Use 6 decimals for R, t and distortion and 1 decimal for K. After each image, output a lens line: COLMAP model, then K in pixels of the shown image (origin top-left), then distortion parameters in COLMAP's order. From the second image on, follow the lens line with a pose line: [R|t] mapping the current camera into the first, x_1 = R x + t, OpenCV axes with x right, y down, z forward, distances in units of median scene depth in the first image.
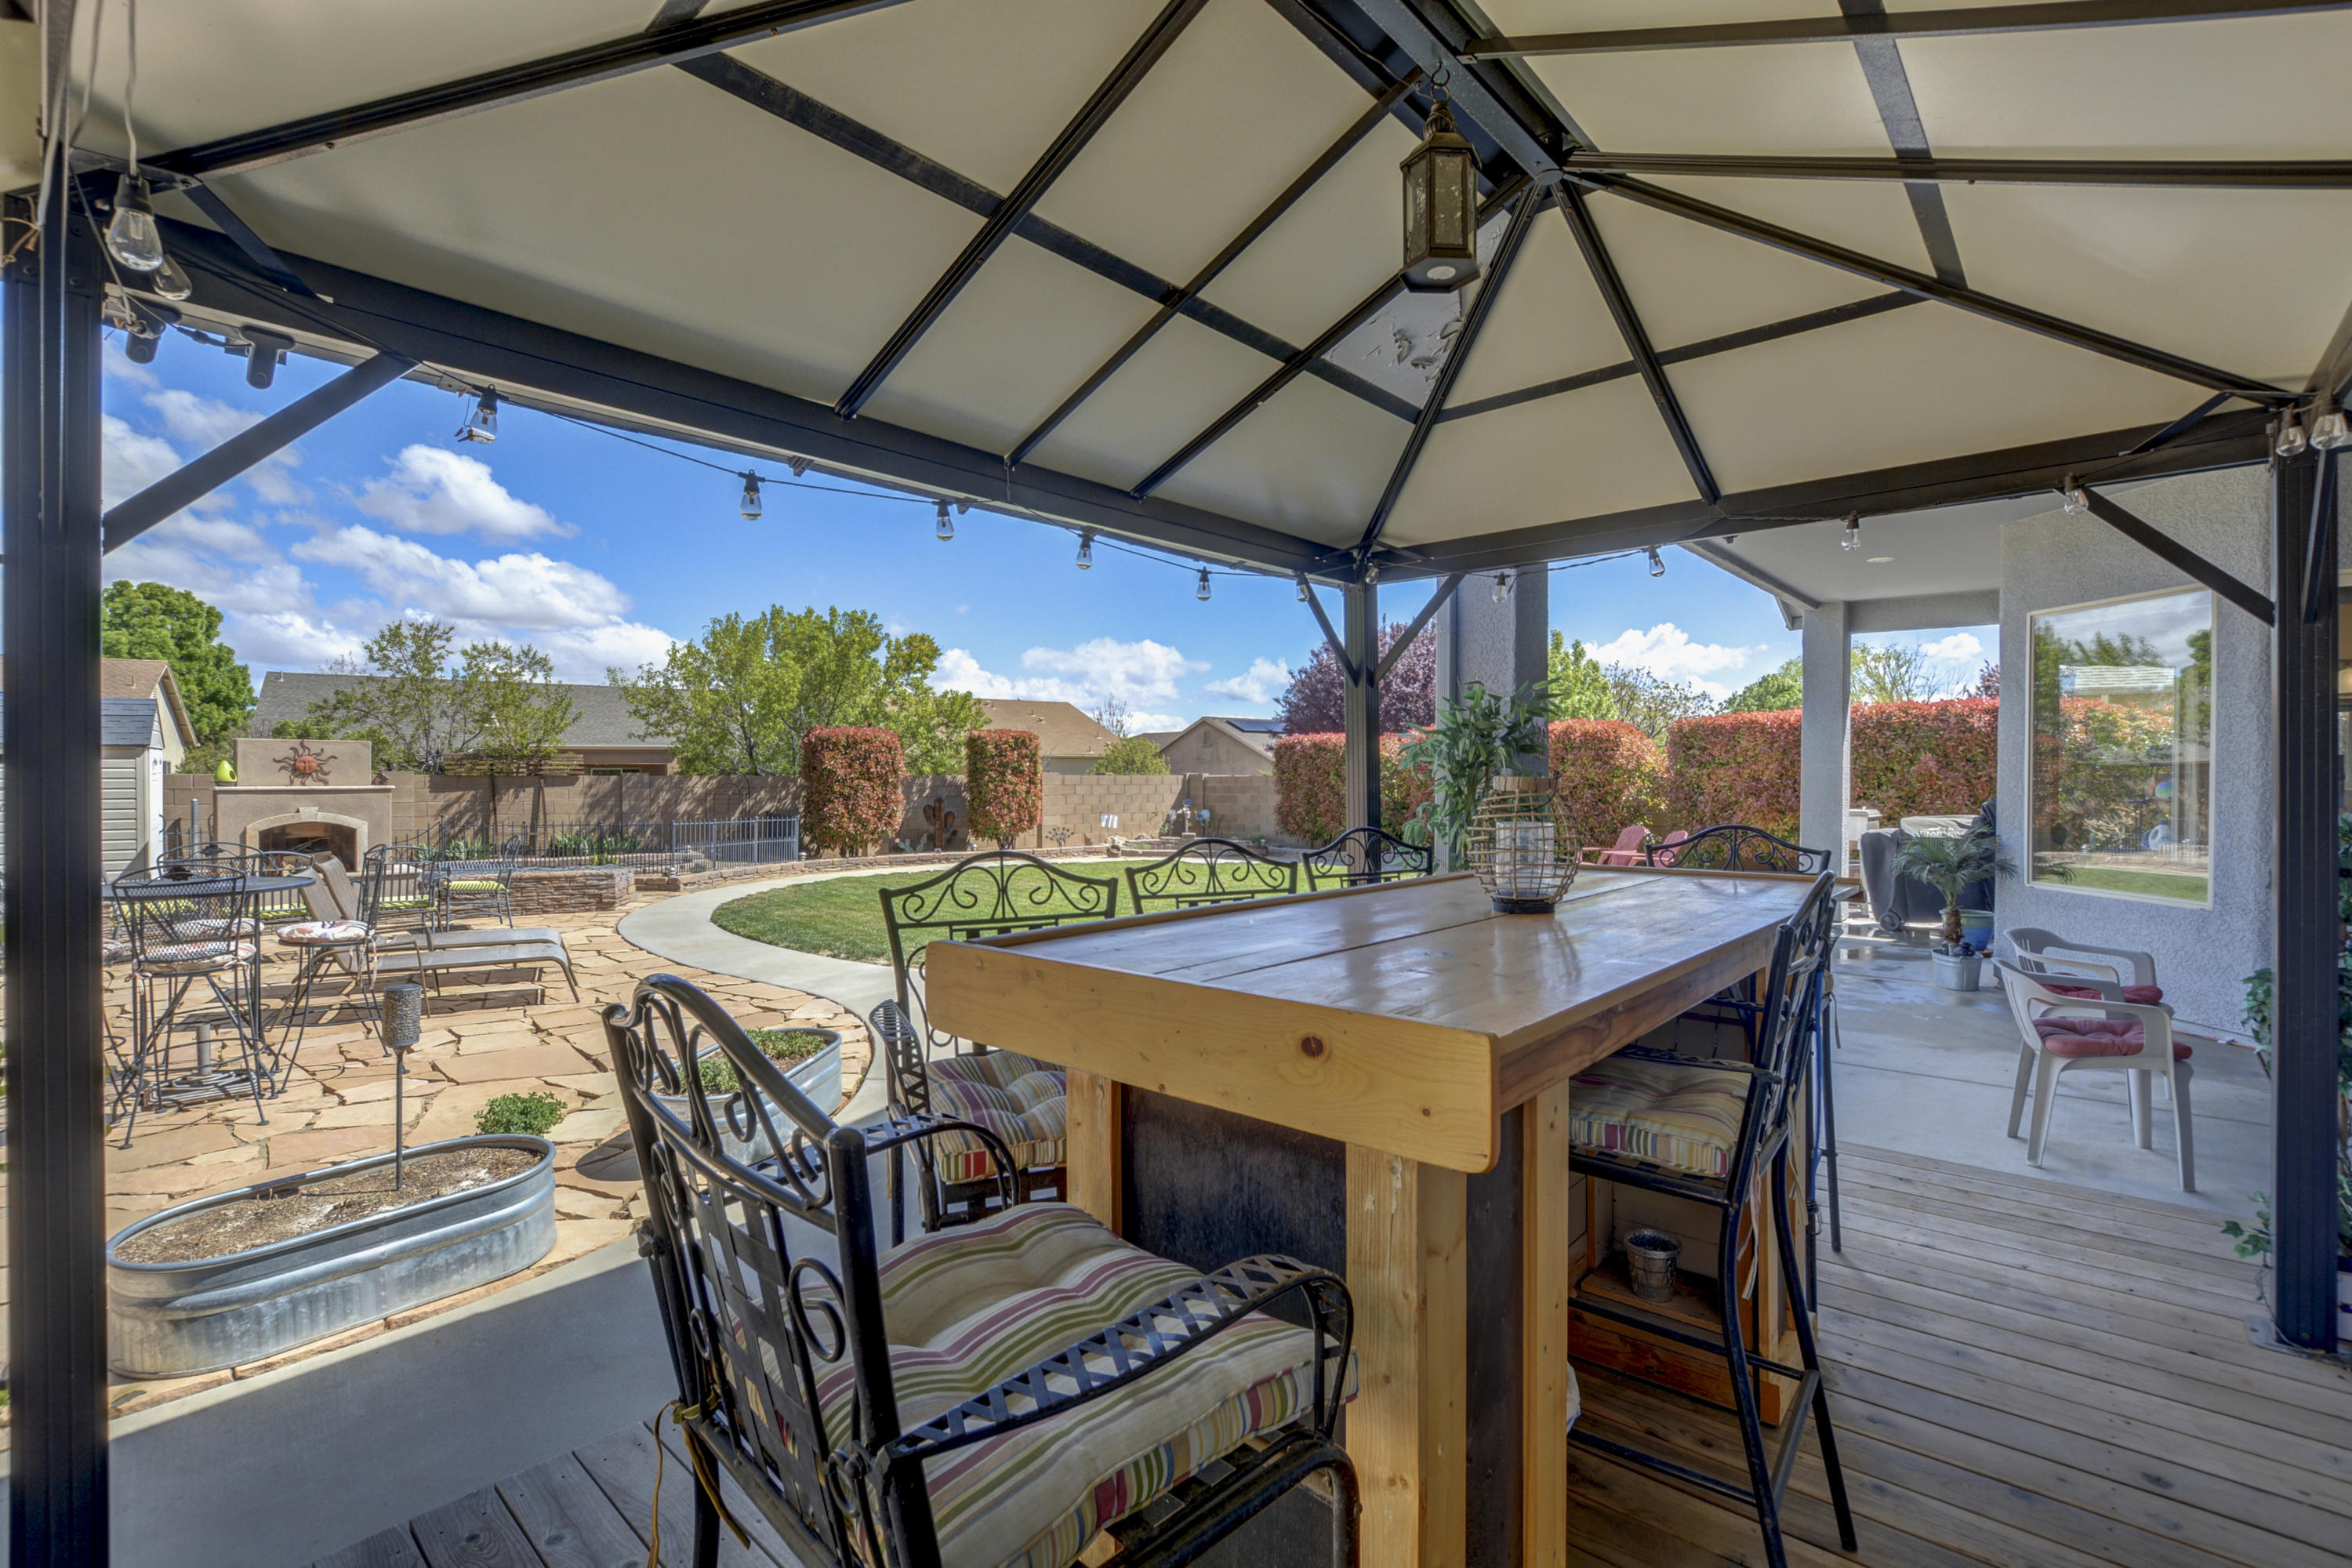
lens RADIAL K [[1048.0, 0, 1156.1], [0, 1048.0, 795.2], [0, 0, 1]] dist [-0.015159, 0.000357]
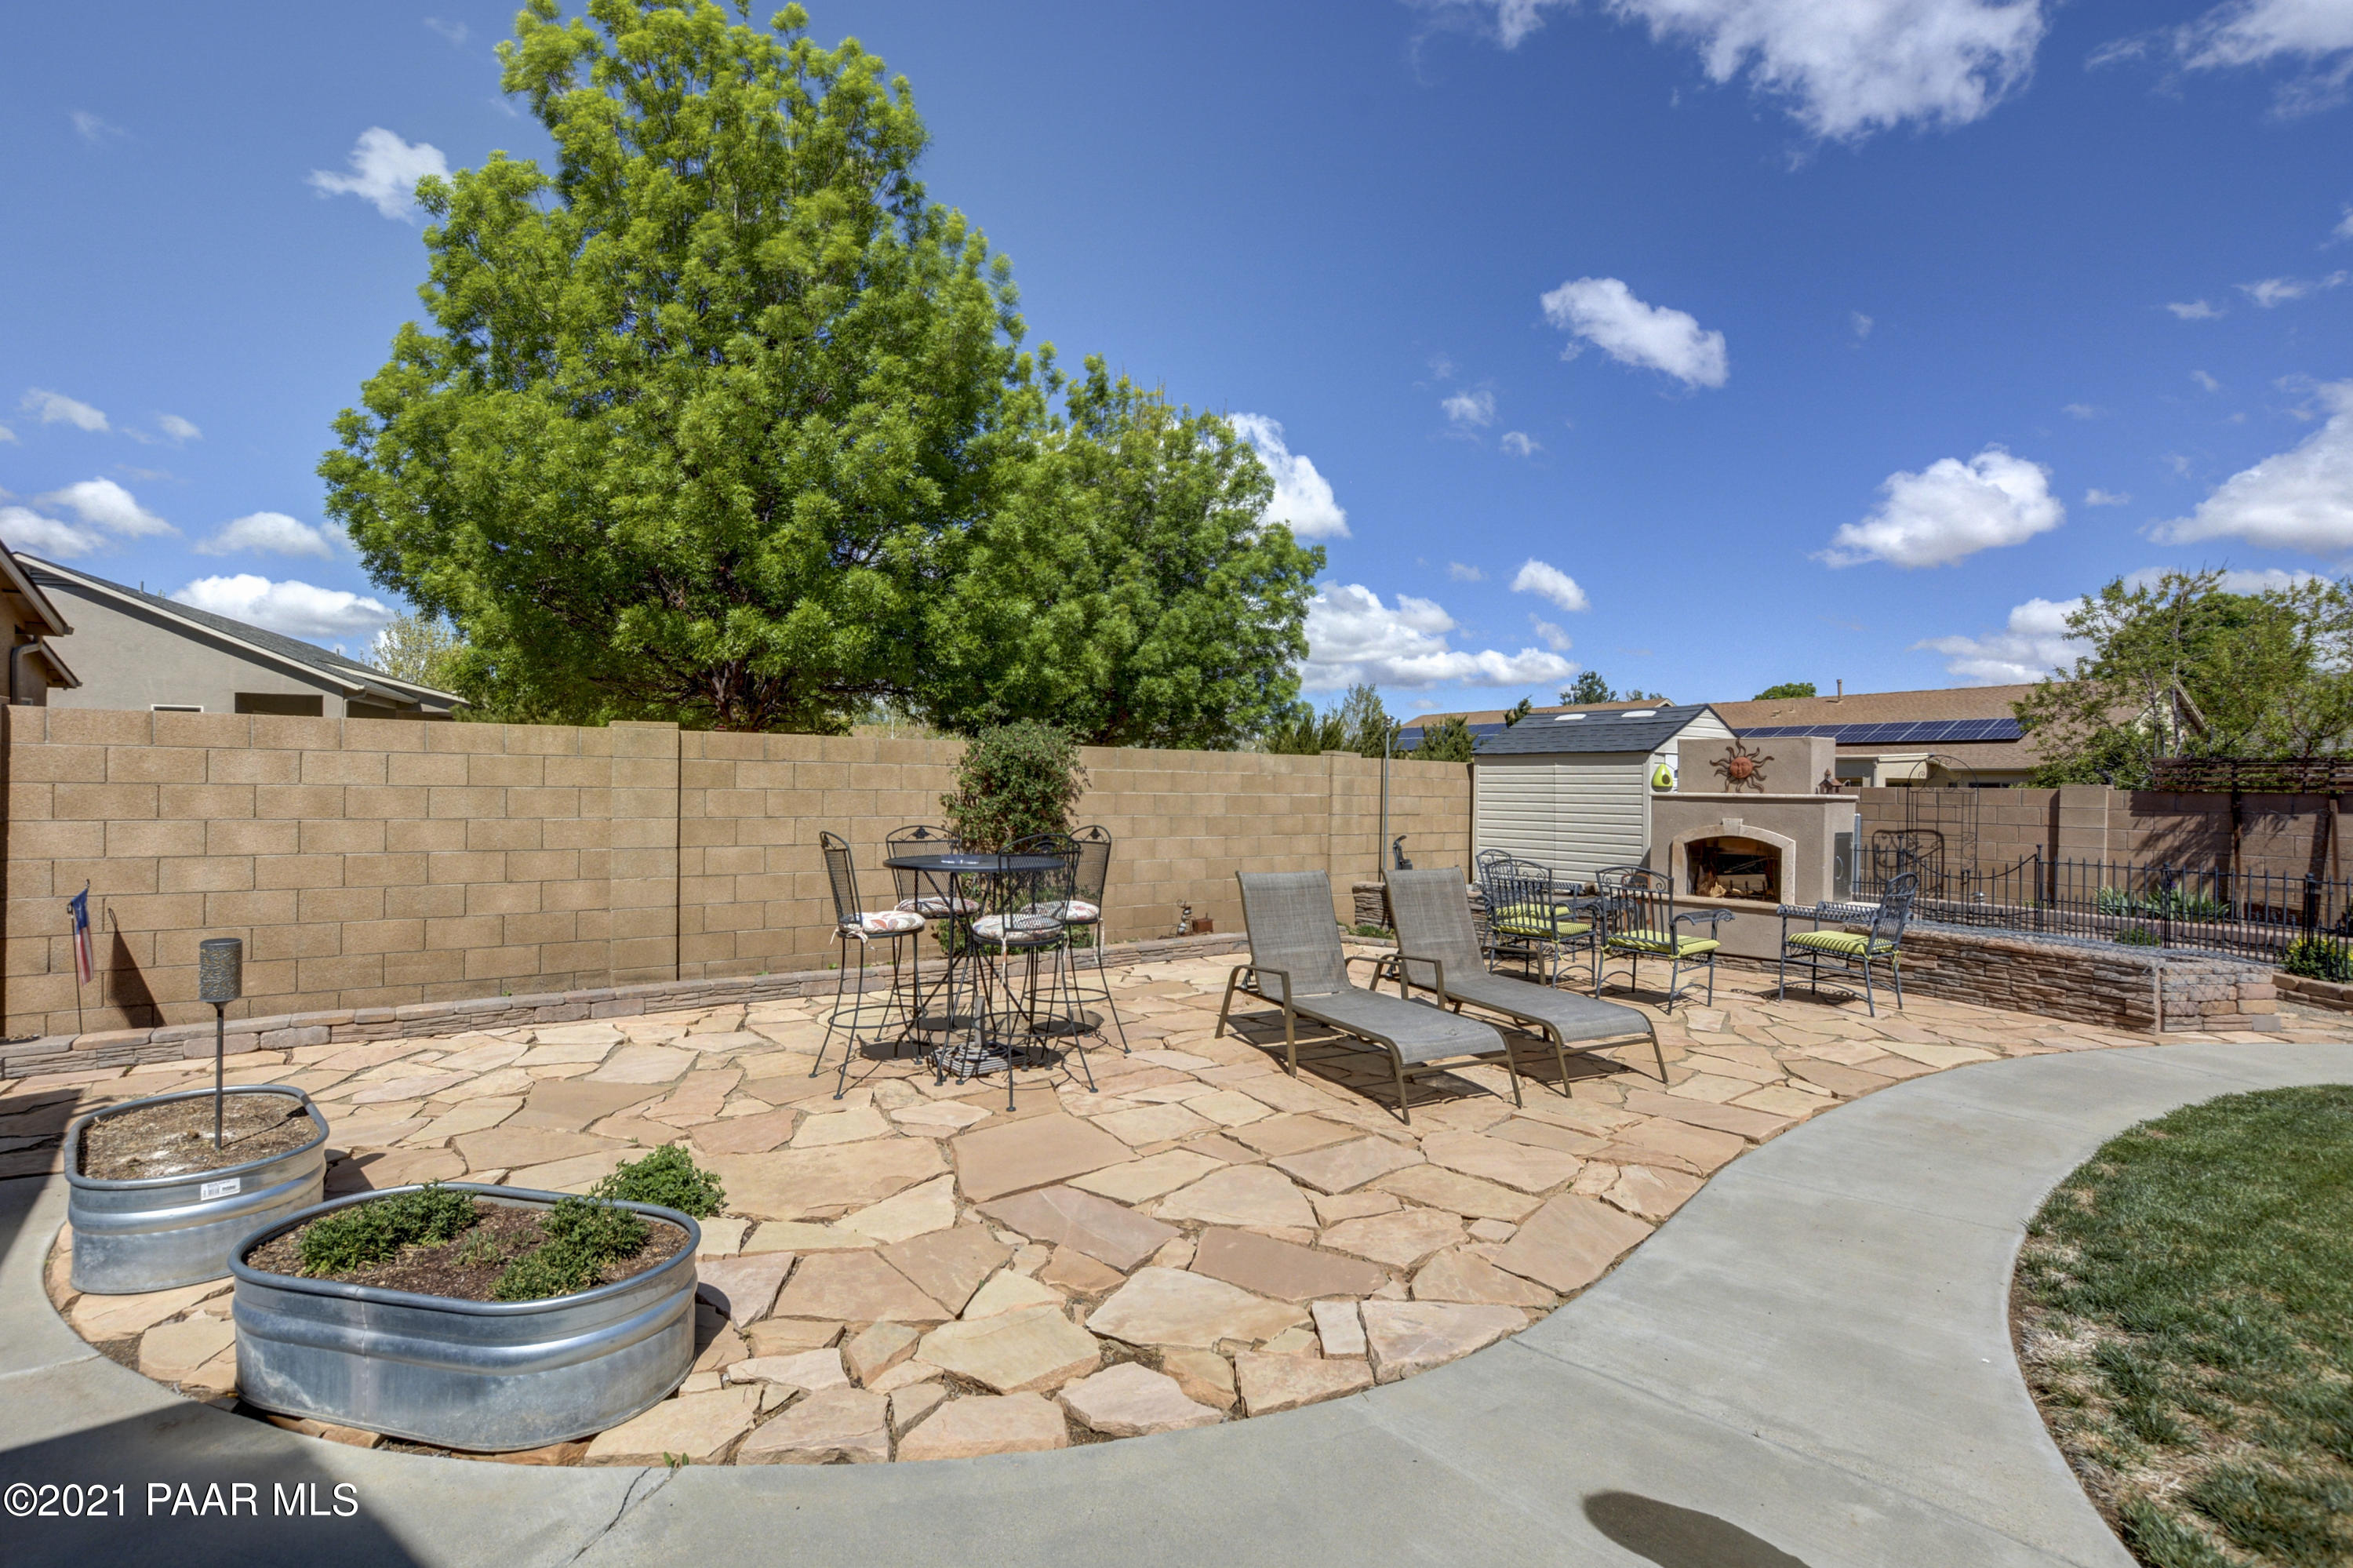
lens RADIAL K [[1052.3, 0, 1181.4], [0, 1052.3, 776.3], [0, 0, 1]] dist [-0.016077, 0.000120]
pose [[-0.076760, -0.010869, -0.996990, 0.032779], [-0.038136, 0.999241, -0.007958, 0.000815], [0.996320, 0.037411, -0.077116, 0.365711]]
